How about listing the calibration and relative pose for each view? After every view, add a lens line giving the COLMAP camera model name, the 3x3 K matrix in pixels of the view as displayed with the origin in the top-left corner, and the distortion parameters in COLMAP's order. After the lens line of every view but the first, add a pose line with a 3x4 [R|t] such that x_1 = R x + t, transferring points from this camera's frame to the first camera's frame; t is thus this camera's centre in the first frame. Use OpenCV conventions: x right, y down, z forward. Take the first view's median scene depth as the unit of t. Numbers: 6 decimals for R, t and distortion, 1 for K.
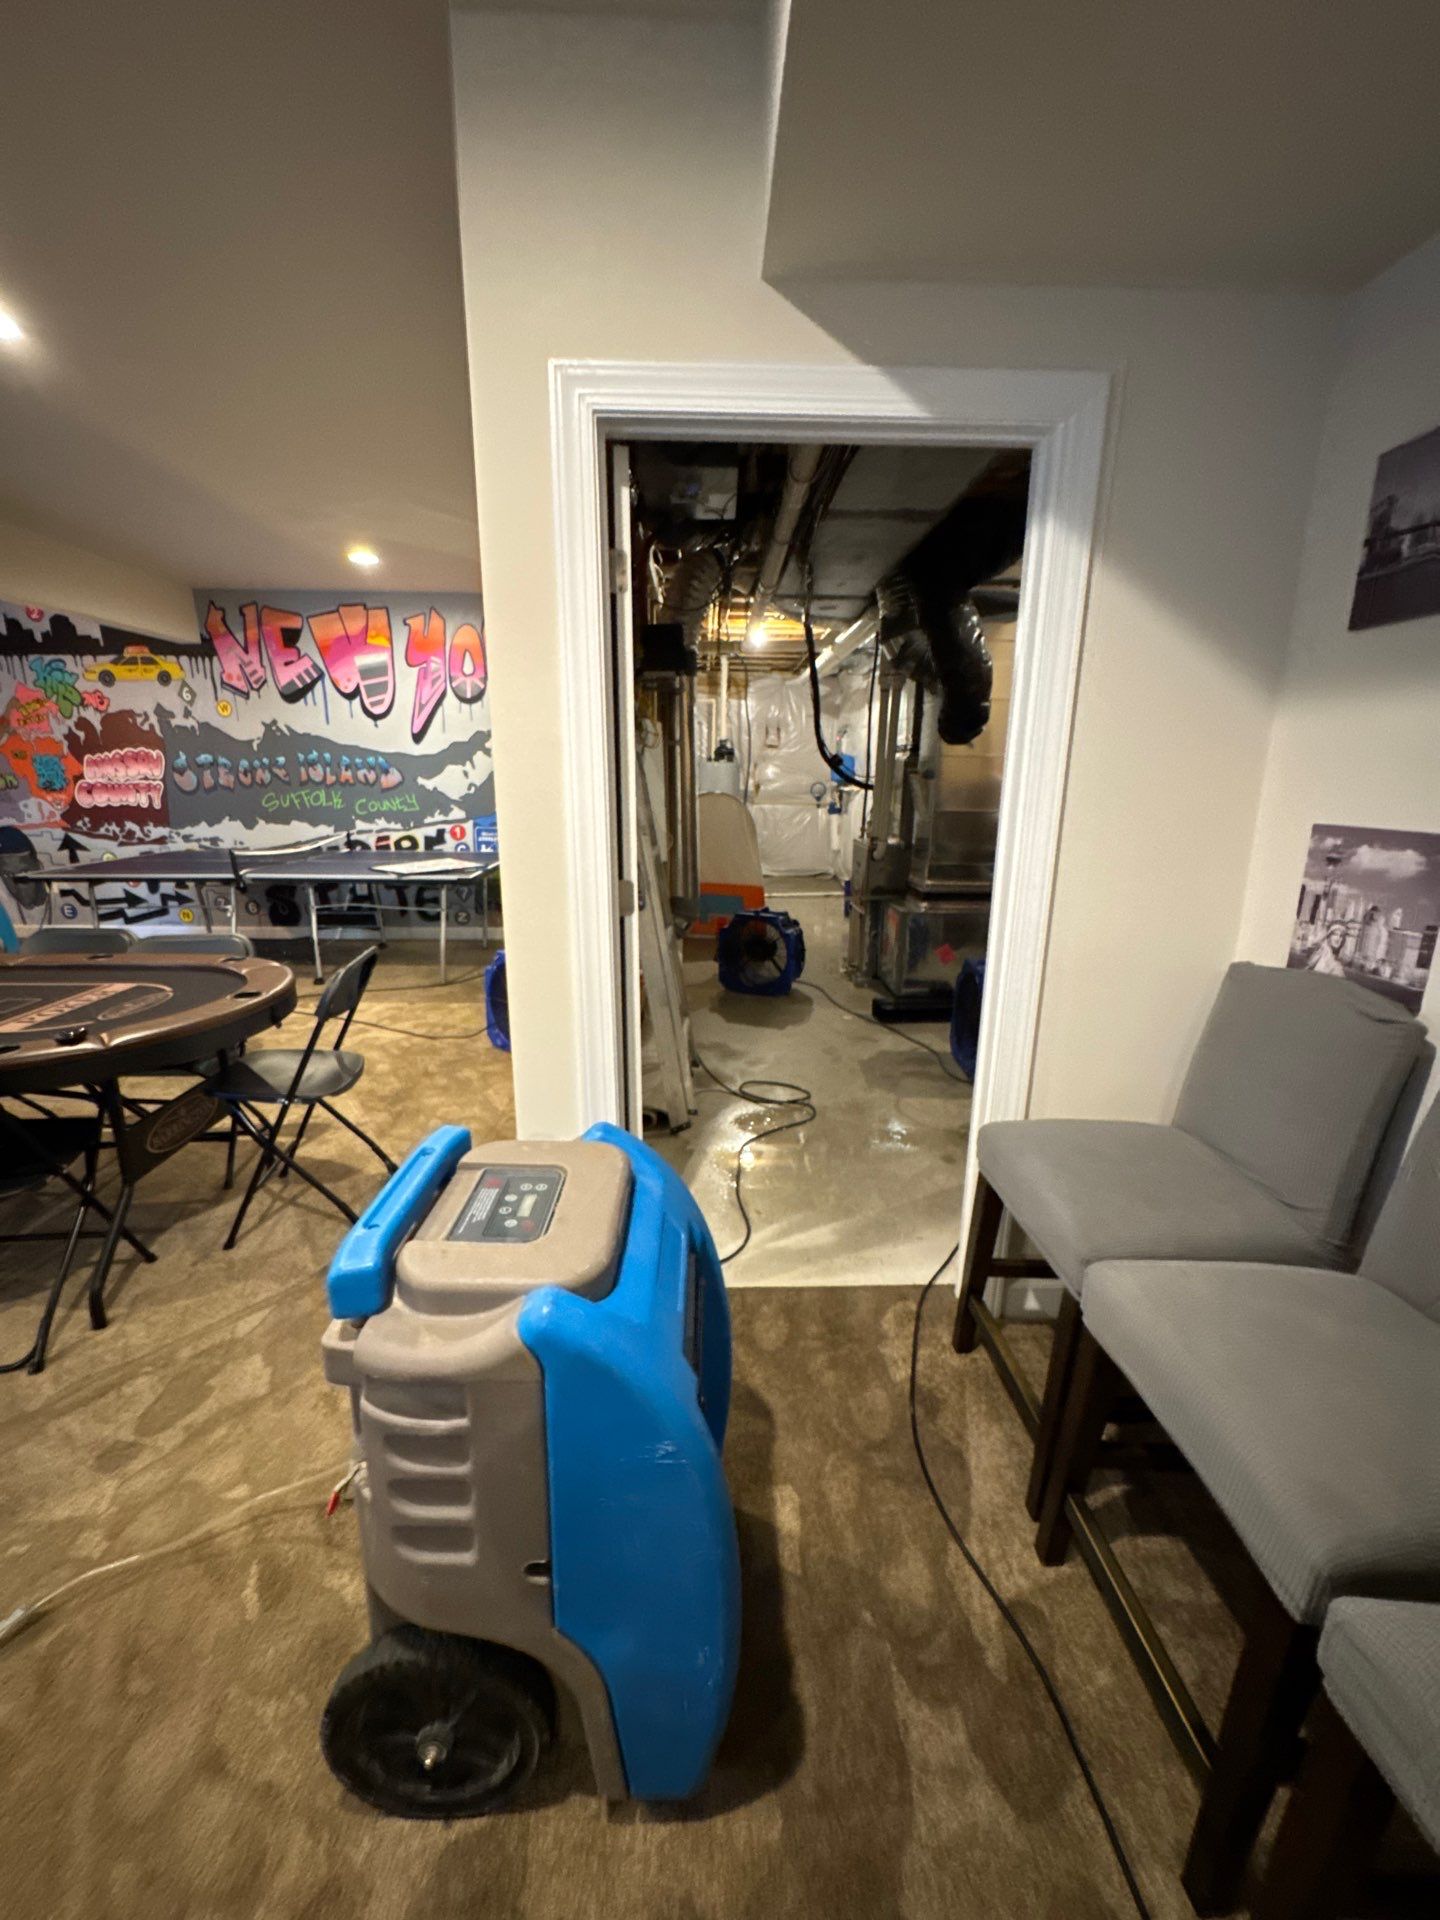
lens RADIAL K [[759.7, 0, 717.2], [0, 759.7, 962.8], [0, 0, 1]] dist [0.000735, 0.000074]
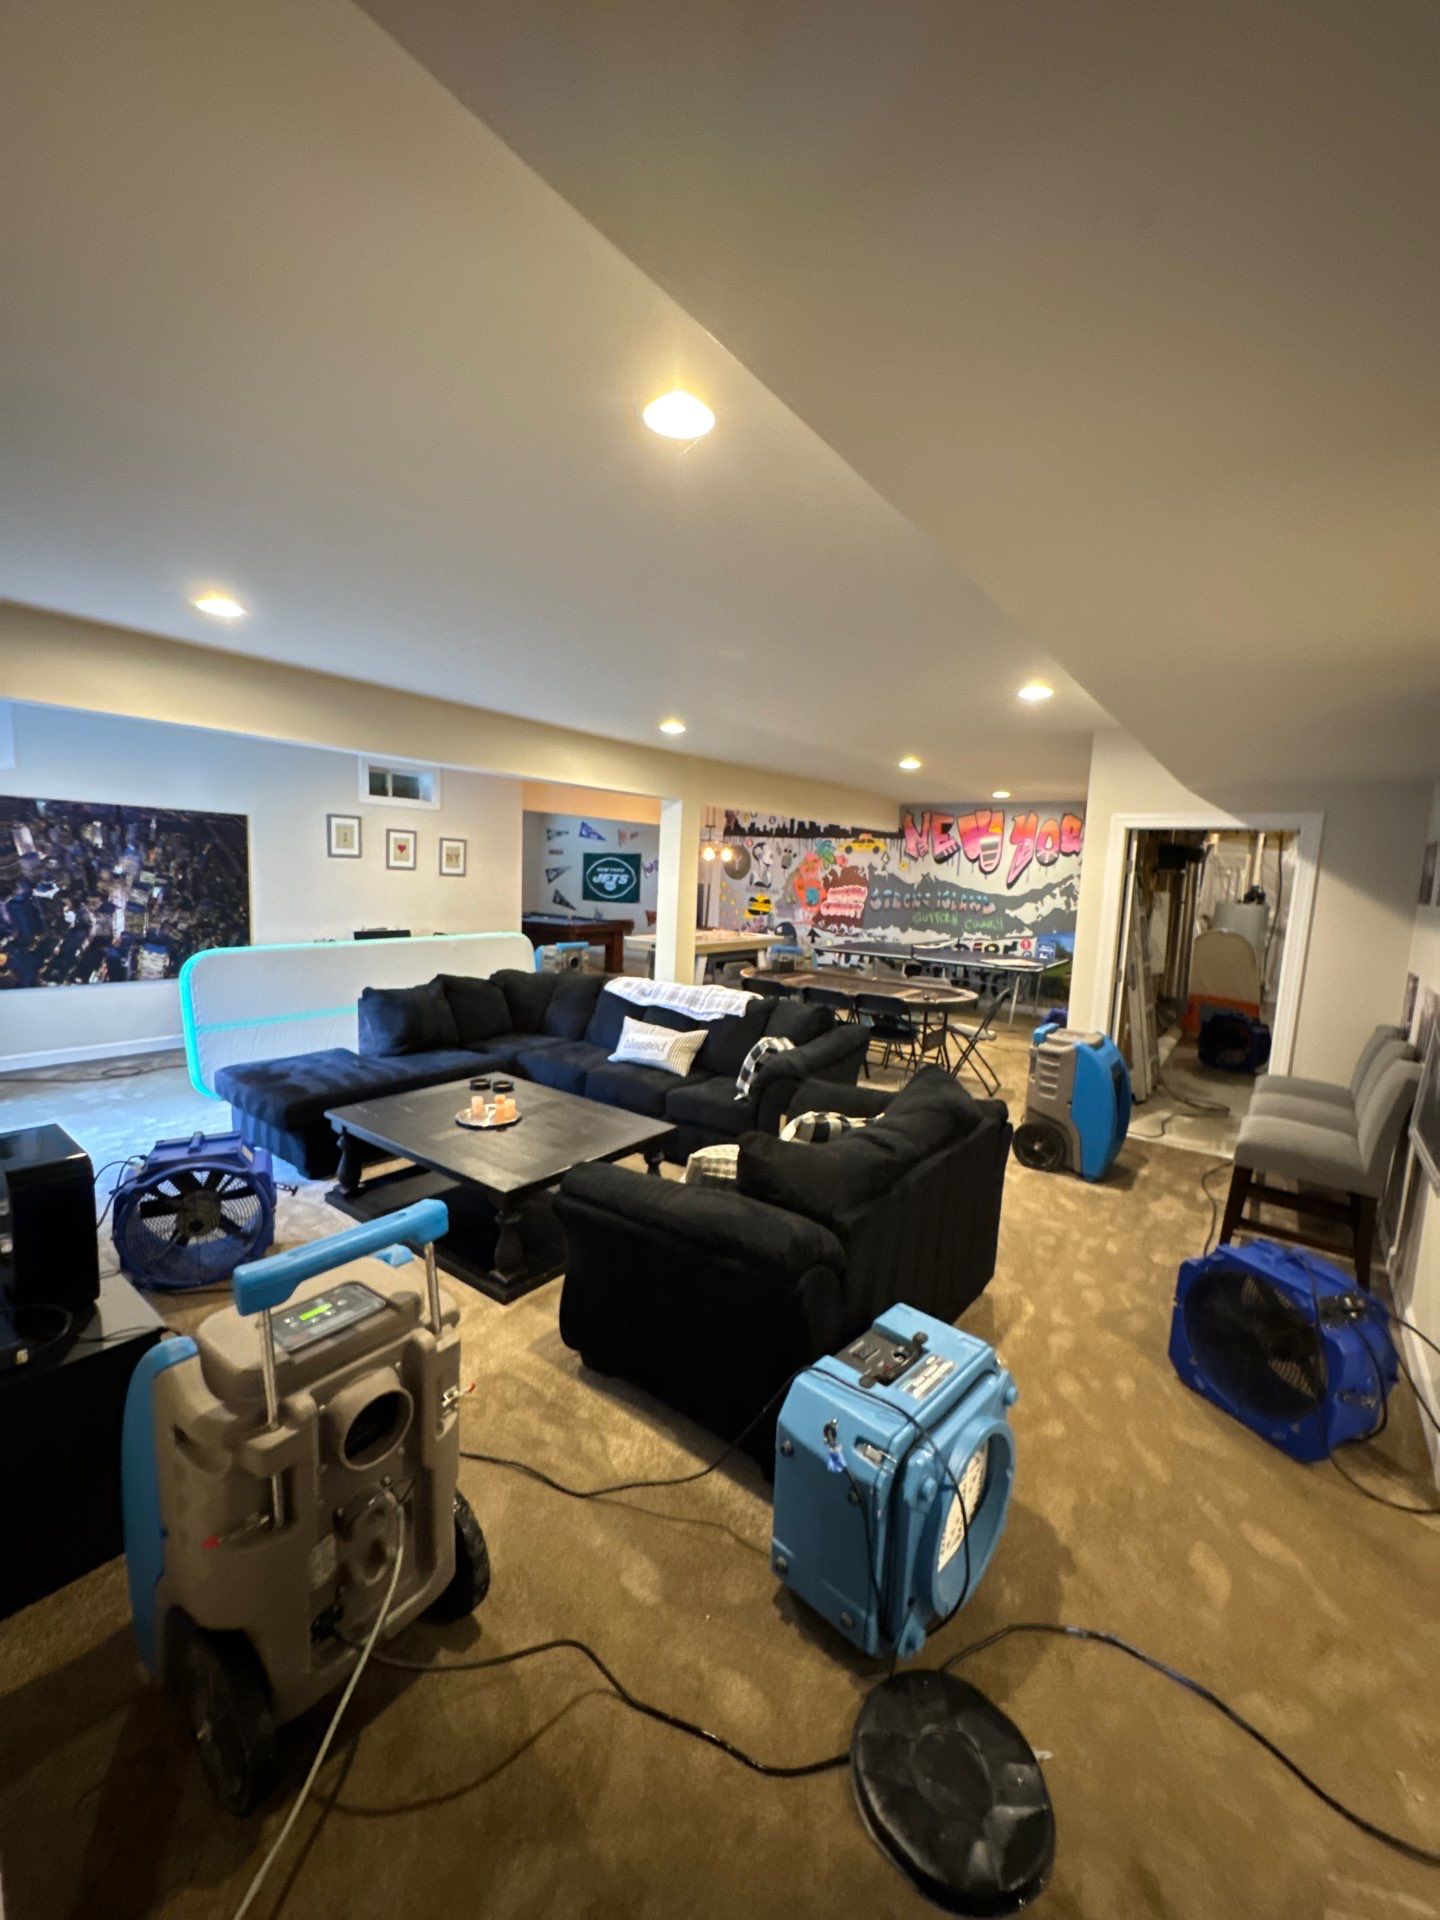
lens RADIAL K [[759.7, 0, 723.0], [0, 759.7, 964.3], [0, 0, 1]] dist [0.000735, 0.000074]
pose [[0.788380, 0.098341, -0.607277, 0.128929], [-0.181234, 0.980459, -0.076509, 0.106500], [0.587887, 0.170377, 0.790798, -0.627184]]
